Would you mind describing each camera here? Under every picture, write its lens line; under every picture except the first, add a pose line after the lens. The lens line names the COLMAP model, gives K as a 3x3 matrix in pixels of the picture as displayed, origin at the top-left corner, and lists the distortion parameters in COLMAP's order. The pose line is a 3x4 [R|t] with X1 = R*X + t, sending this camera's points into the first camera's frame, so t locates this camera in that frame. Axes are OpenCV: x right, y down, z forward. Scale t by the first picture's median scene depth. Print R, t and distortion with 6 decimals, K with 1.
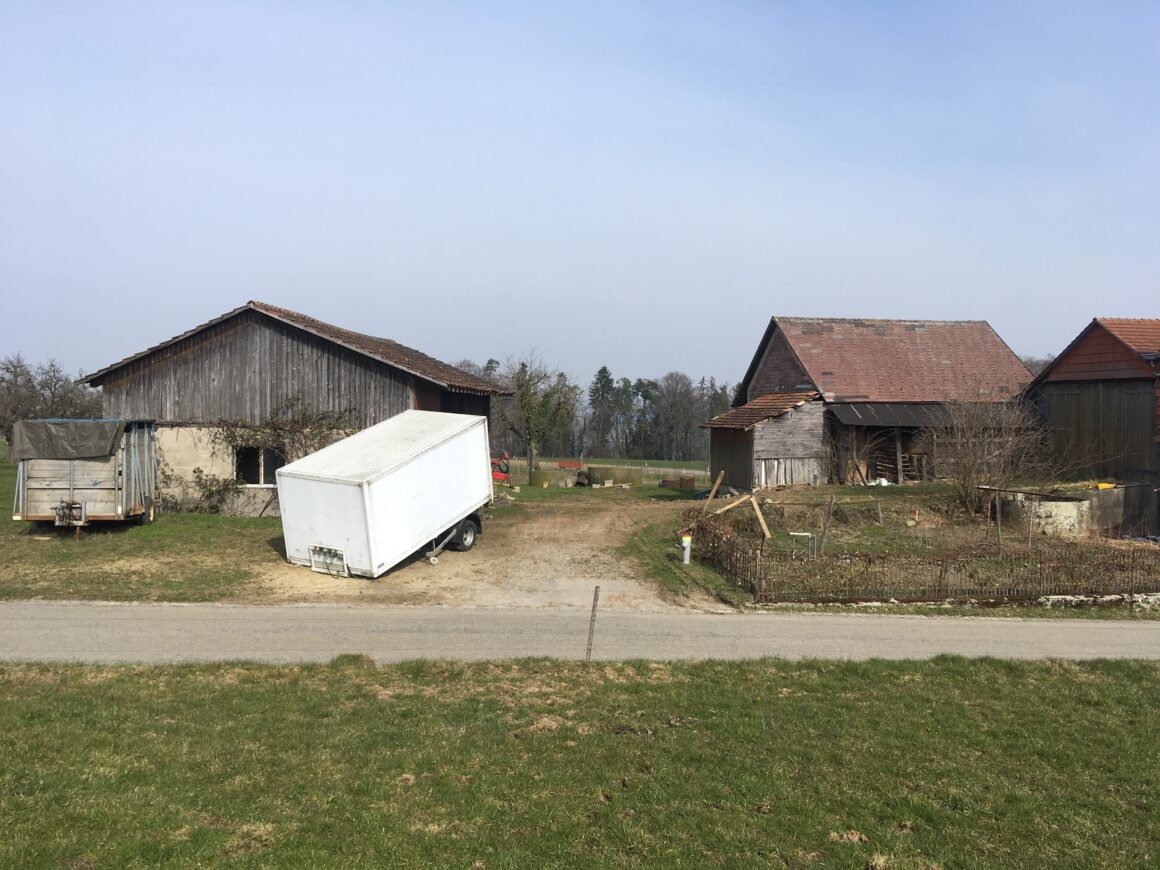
lens RADIAL K [[975.7, 0, 575.9], [0, 975.7, 434.8], [0, 0, 1]] dist [0.065187, -0.003158]
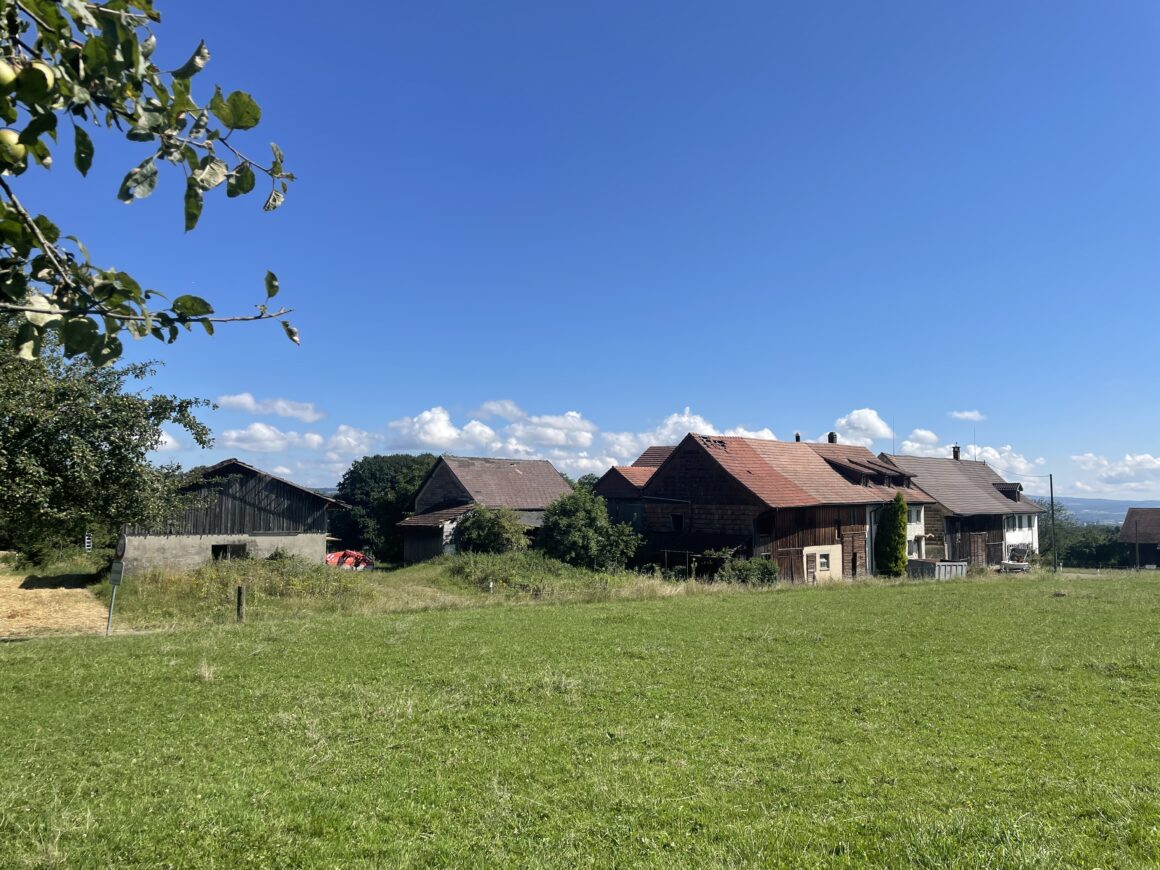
lens RADIAL K [[864.6, 0, 581.4], [0, 864.6, 434.5], [0, 0, 1]] dist [0.003500, 0.000196]
pose [[0.852375, 0.038188, 0.521535, -0.384750], [0.011597, 0.995704, -0.091862, -0.023148], [-0.522803, 0.084350, 0.848270, -0.375547]]
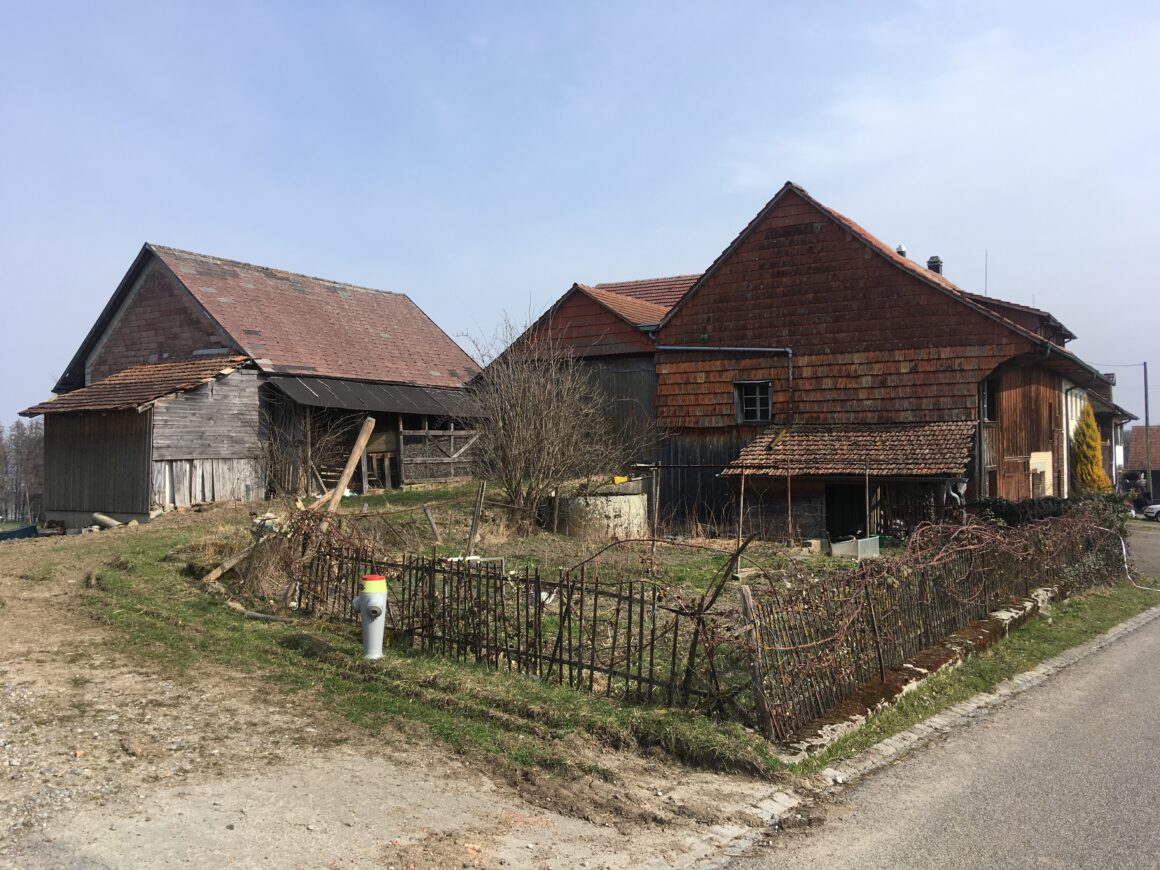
lens RADIAL K [[975.7, 0, 579.0], [0, 975.7, 436.3], [0, 0, 1]] dist [0.065187, -0.003158]
pose [[0.719955, 0.002758, 0.694015, -0.045062], [0.029064, 0.998995, -0.034121, 0.037329], [-0.693412, 0.044737, 0.719151, 0.388768]]
